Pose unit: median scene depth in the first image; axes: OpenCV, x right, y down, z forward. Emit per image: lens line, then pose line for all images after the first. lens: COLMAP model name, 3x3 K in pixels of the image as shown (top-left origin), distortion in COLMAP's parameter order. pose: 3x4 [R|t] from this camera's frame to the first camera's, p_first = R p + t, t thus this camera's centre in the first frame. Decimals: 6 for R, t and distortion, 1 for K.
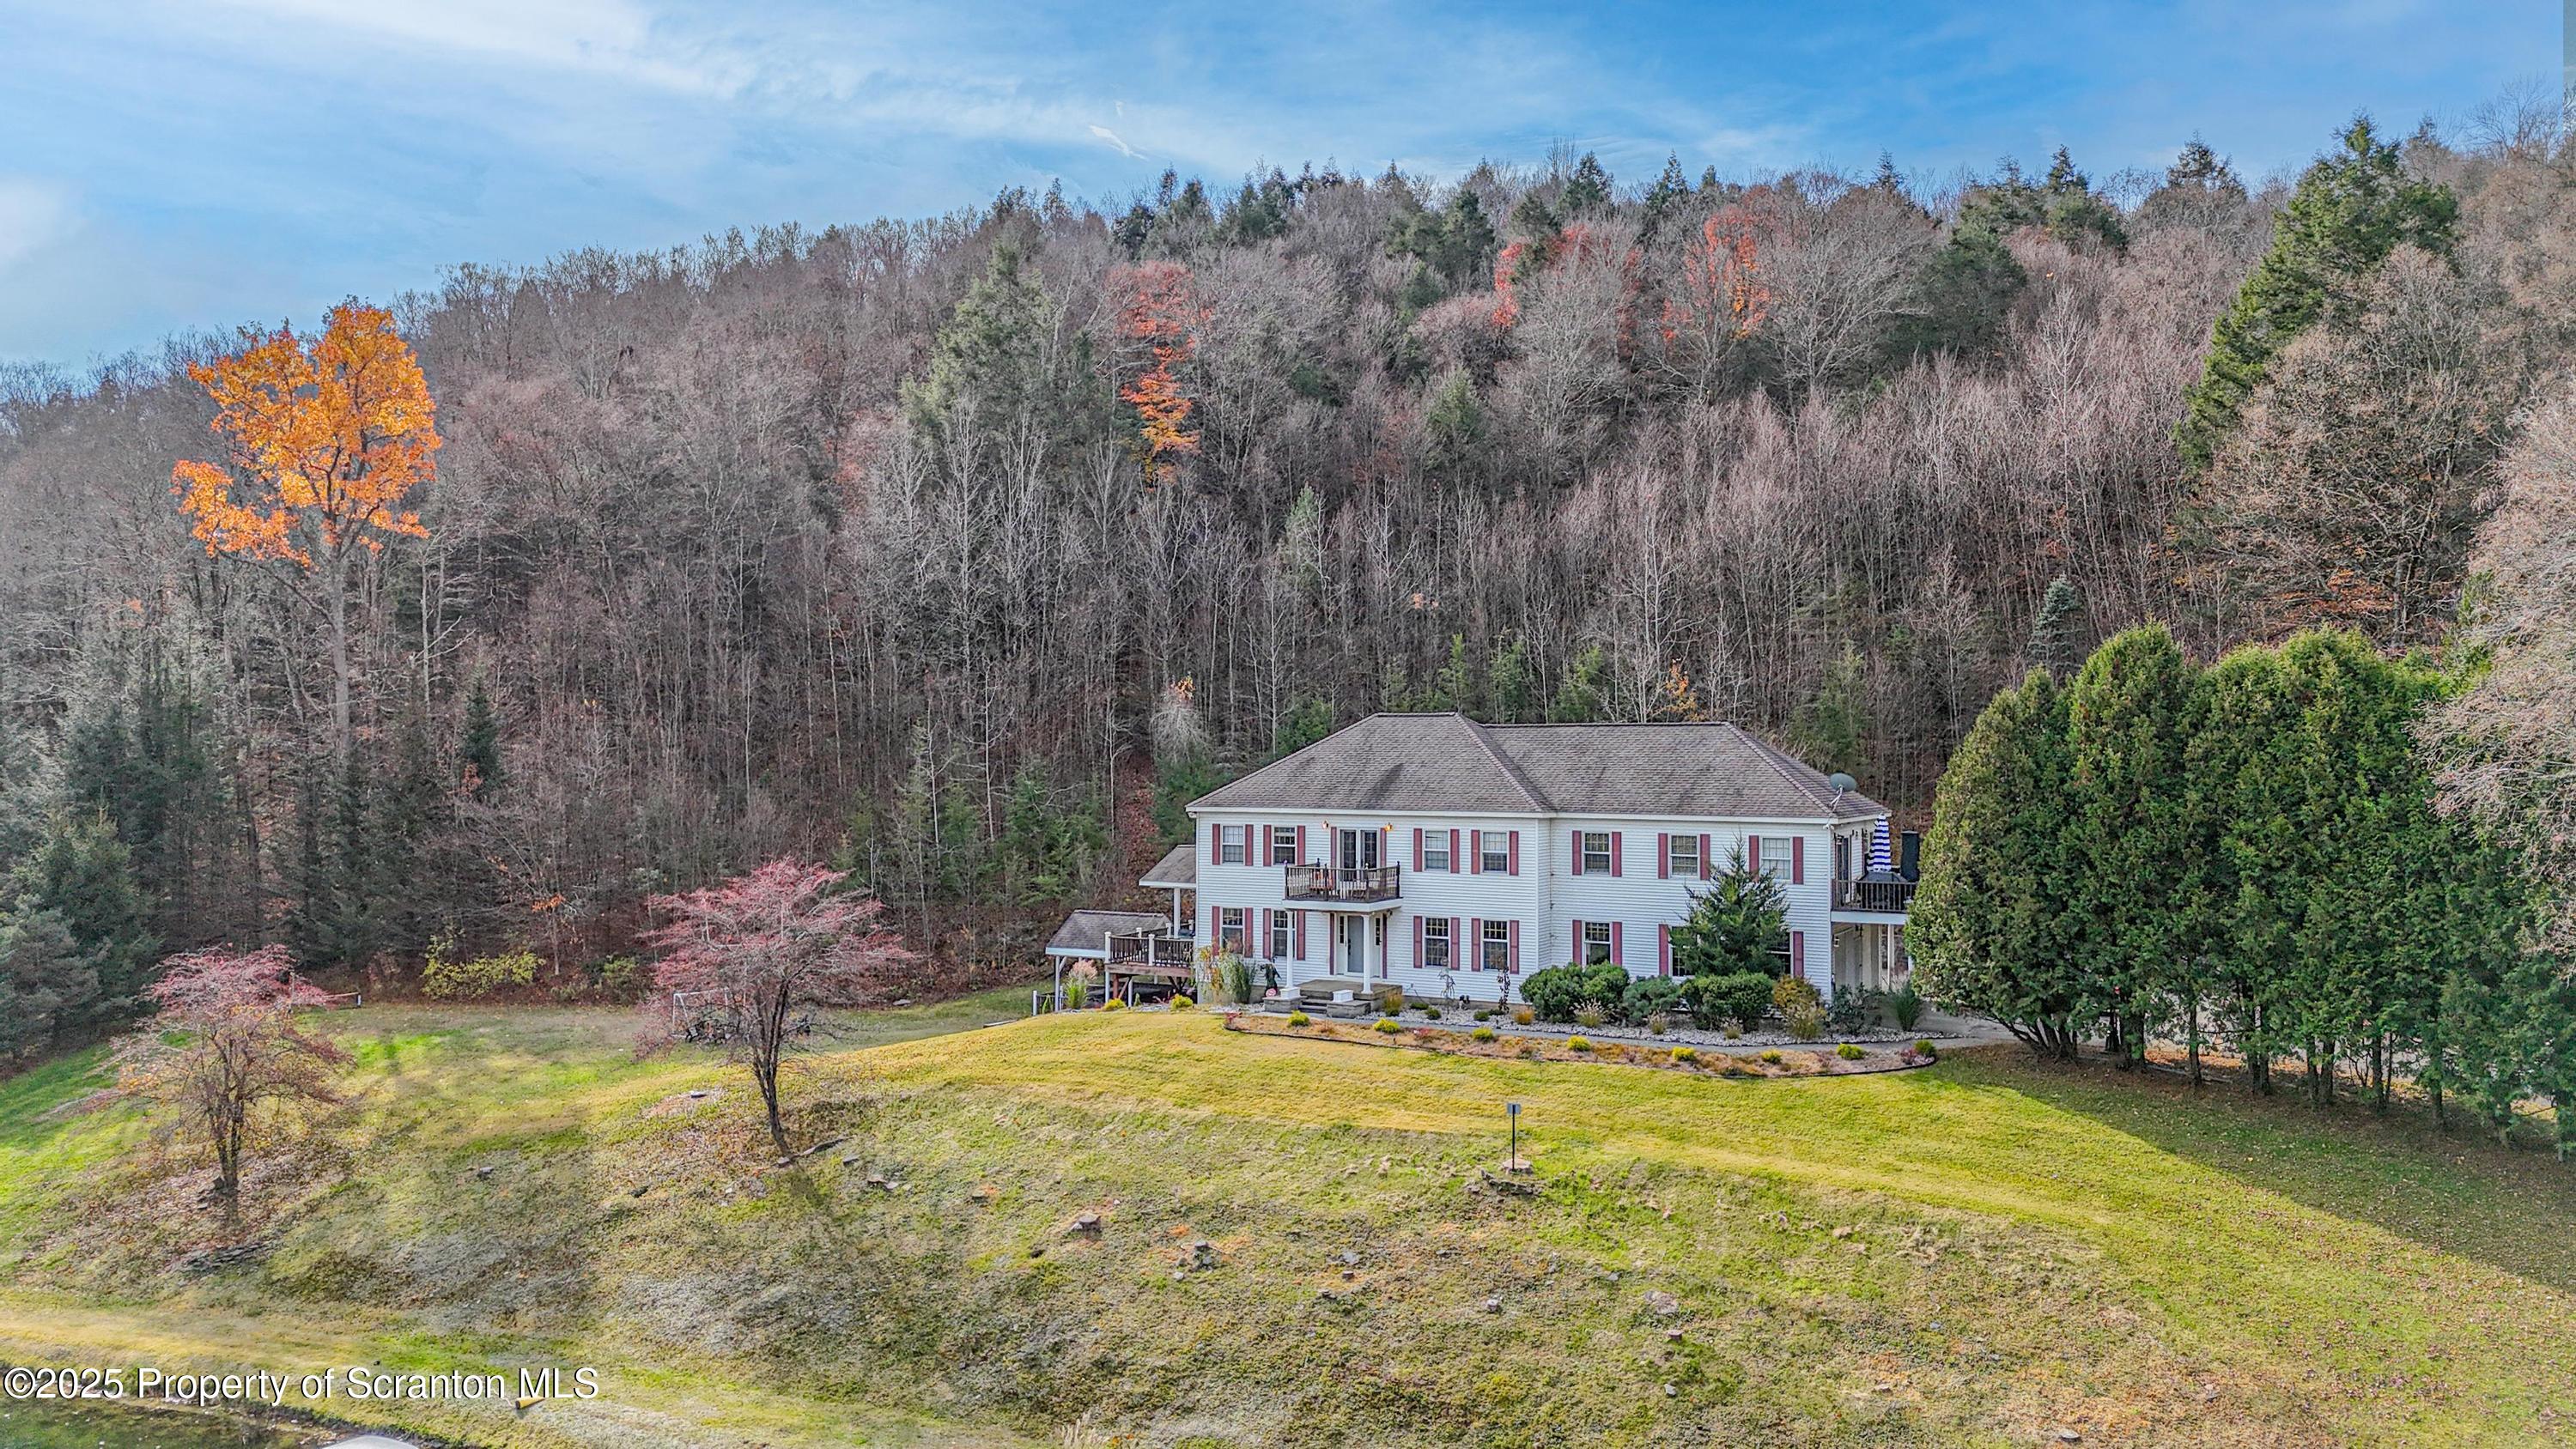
lens RADIAL K [[1908.1, 0, 1288.0], [0, 1908.1, 724.5], [0, 0, 1]] dist [0.027401, 0.001207]
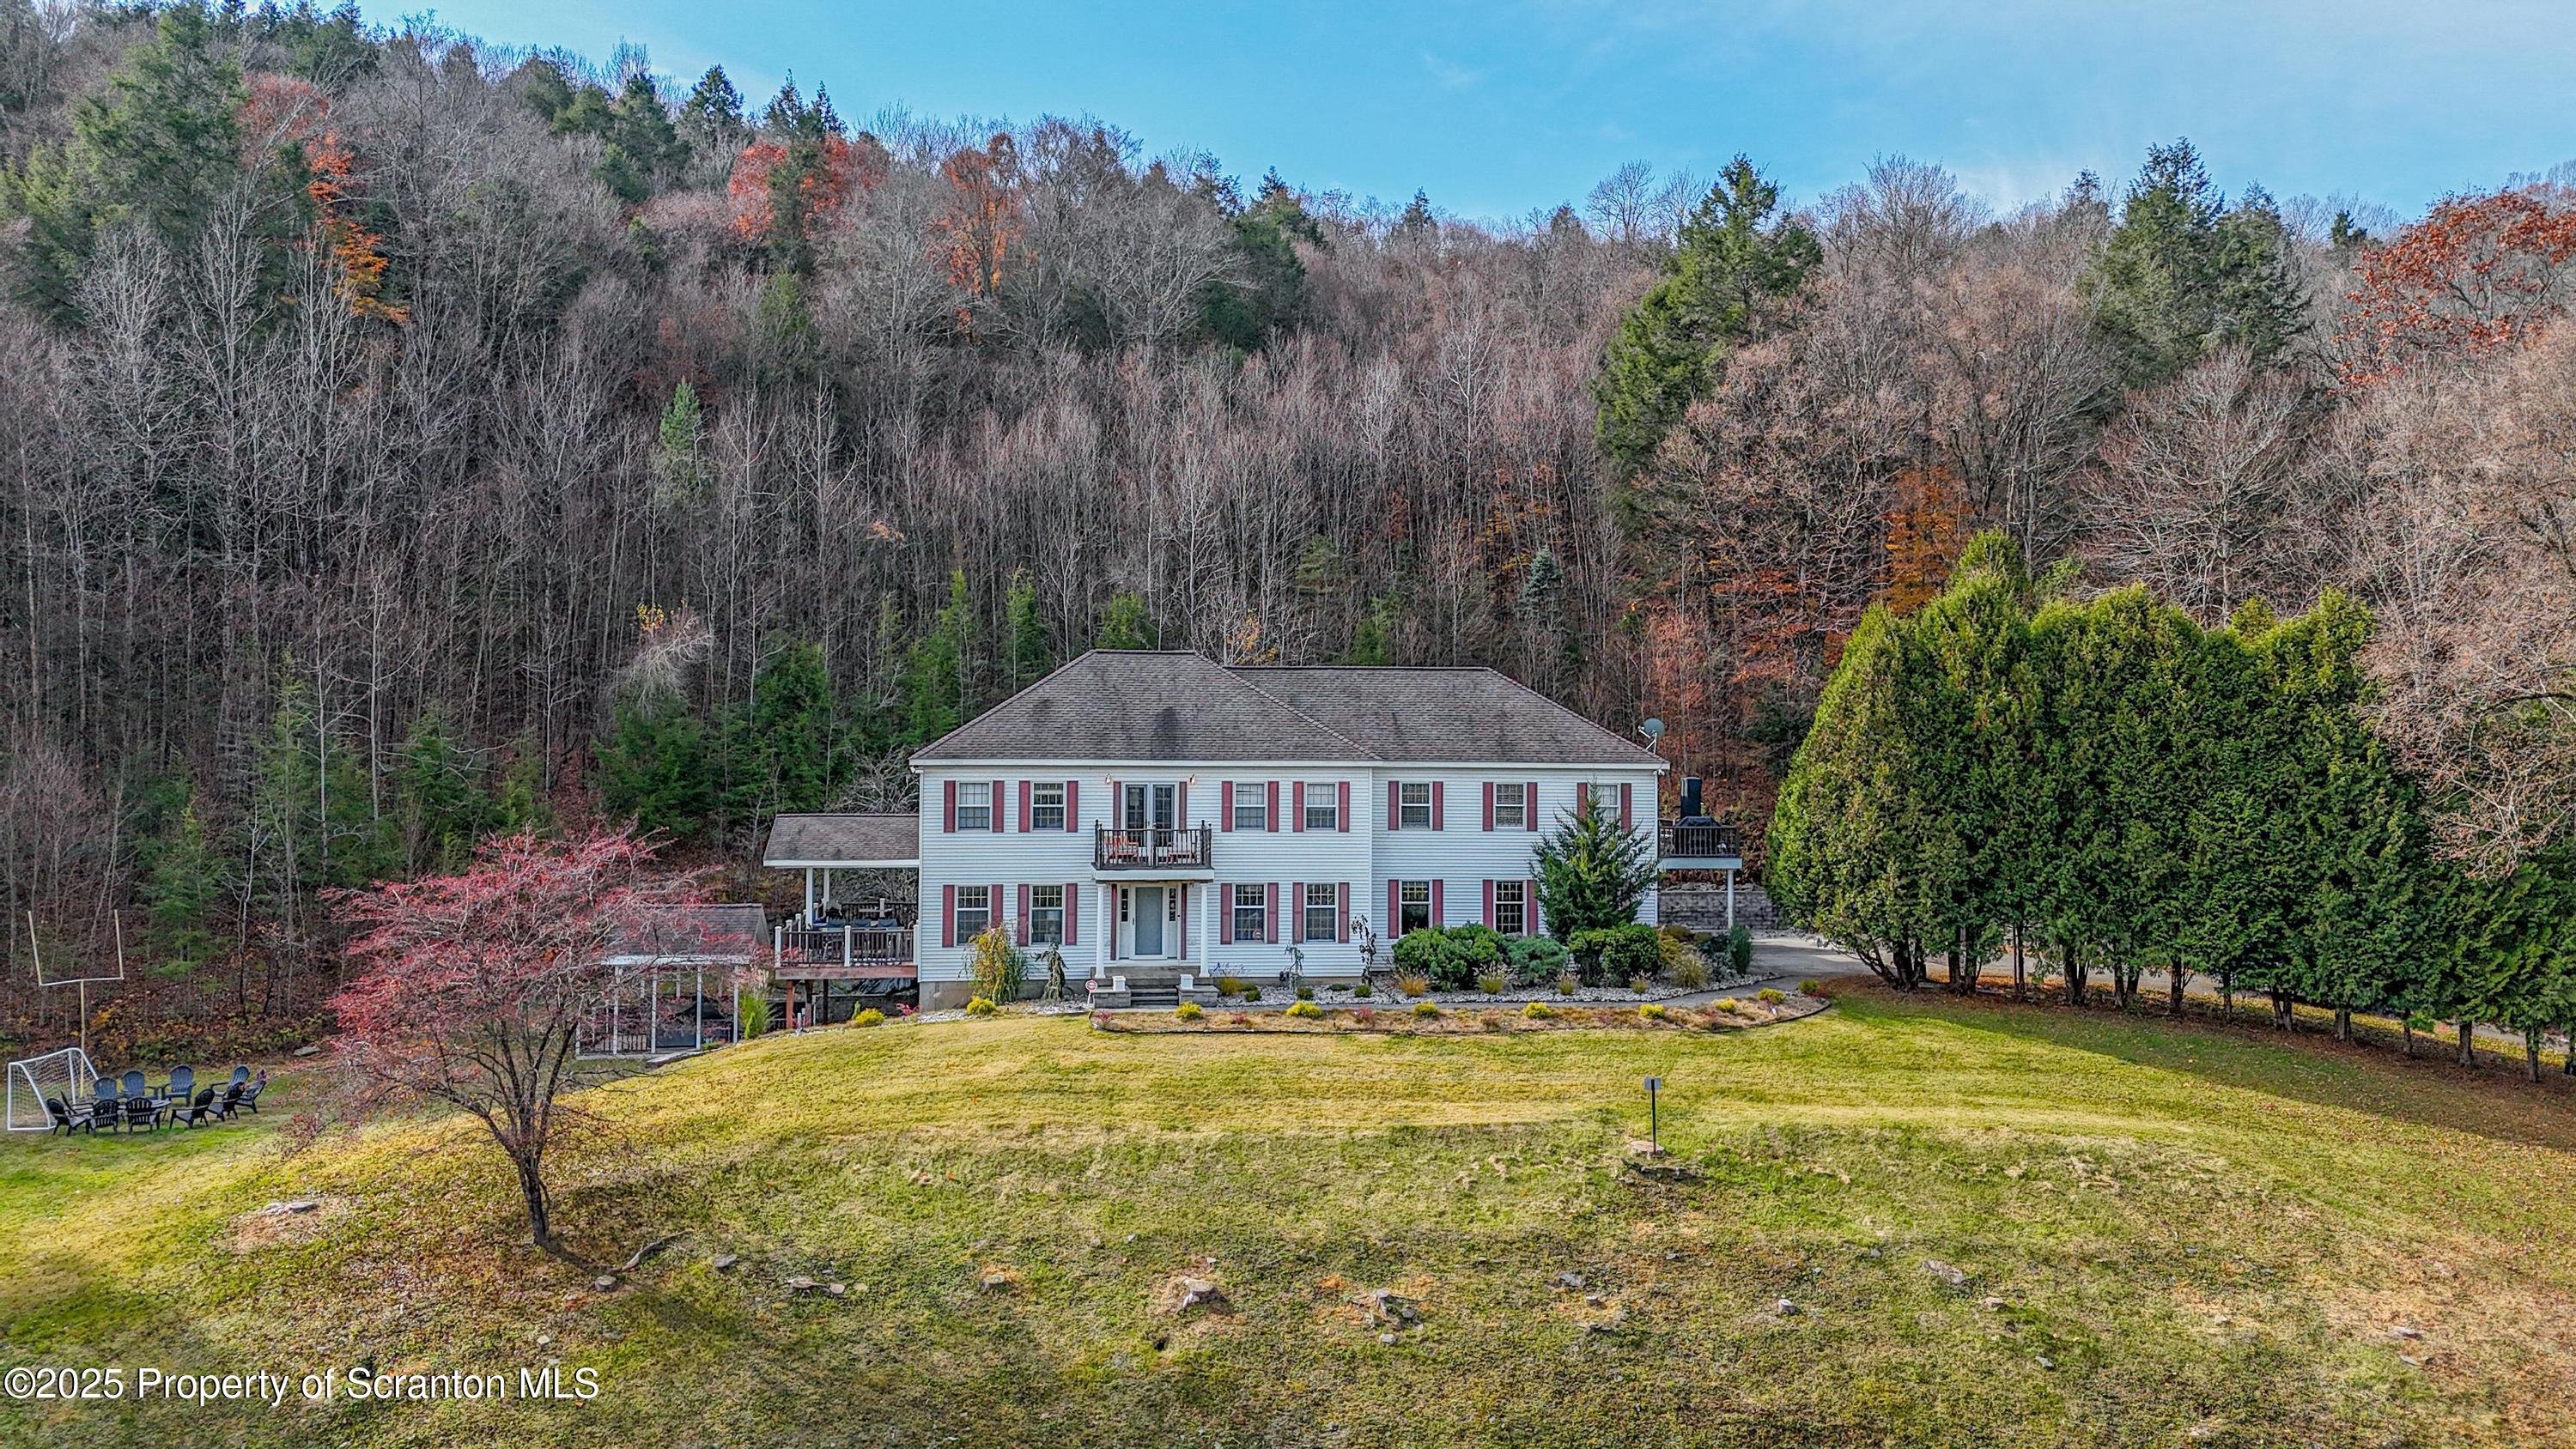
lens RADIAL K [[1908.1, 0, 1288.0], [0, 1908.1, 724.5], [0, 0, 1]] dist [0.027401, 0.001207]
pose [[0.826777, 0.005600, 0.562502, -0.400890], [-0.010866, 0.999923, 0.006017, 0.023886], [-0.562425, -0.011087, 0.826774, 0.281915]]
